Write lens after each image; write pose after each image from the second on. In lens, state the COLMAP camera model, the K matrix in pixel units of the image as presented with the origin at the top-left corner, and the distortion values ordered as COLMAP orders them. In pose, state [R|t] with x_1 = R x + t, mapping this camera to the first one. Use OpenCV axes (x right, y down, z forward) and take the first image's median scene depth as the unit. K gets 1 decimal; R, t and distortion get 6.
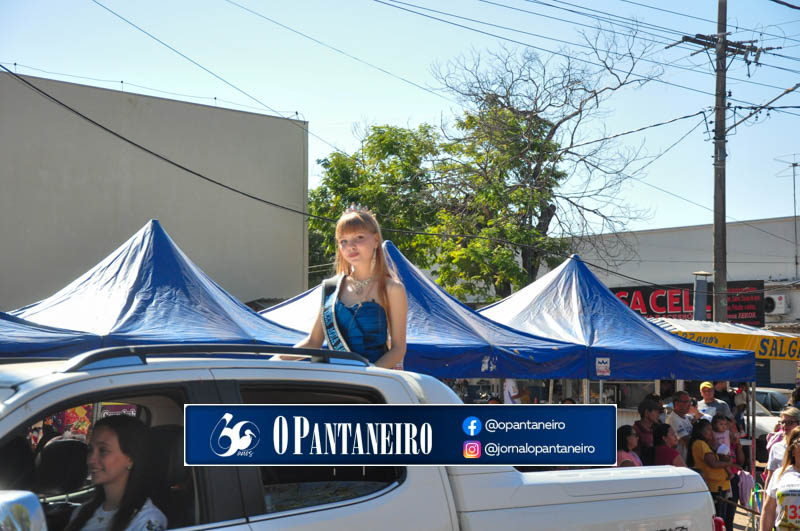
lens RADIAL K [[1722.4, 0, 400.4], [0, 1722.4, 273.6], [0, 0, 1]] dist [0.538903, 0.000000]
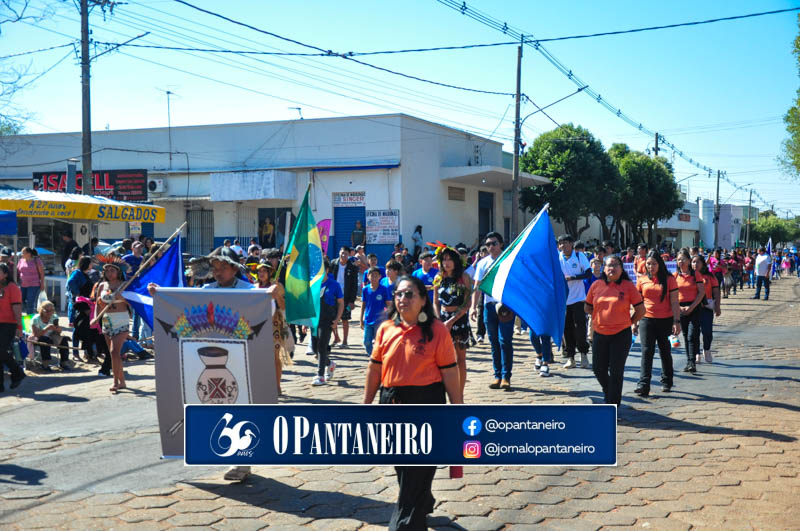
lens RADIAL K [[1058.0, 0, 396.6], [0, 1058.0, 264.6], [0, 0, 1]] dist [0.132824, 0.000000]
pose [[0.934603, -0.009298, 0.355572, 0.100794], [-0.021499, 0.996354, 0.082565, 0.006492], [-0.355043, -0.084810, 0.930995, 0.093039]]
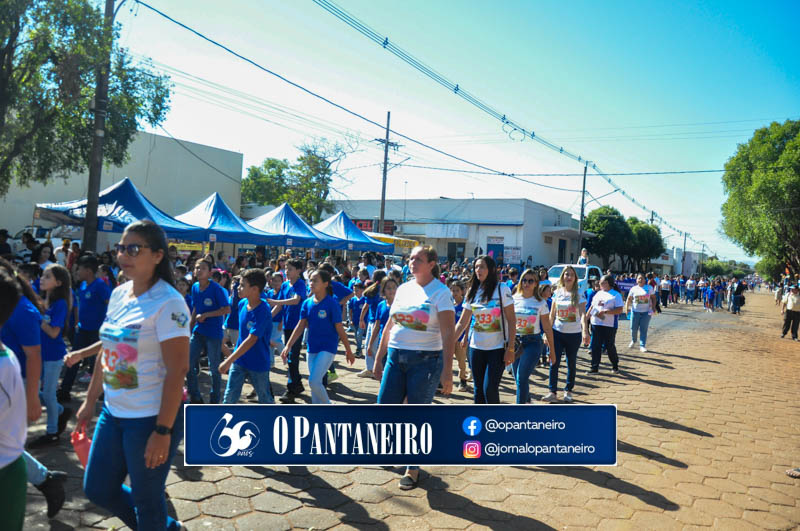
lens RADIAL K [[633.2, 0, 404.7], [0, 633.2, 267.9], [0, 0, 1]] dist [-0.112215, 0.003403]
pose [[0.972131, 0.048483, 0.229370, -0.025671], [-0.068542, 0.994411, 0.080306, -0.003631], [-0.224194, -0.093789, 0.970021, -0.076100]]
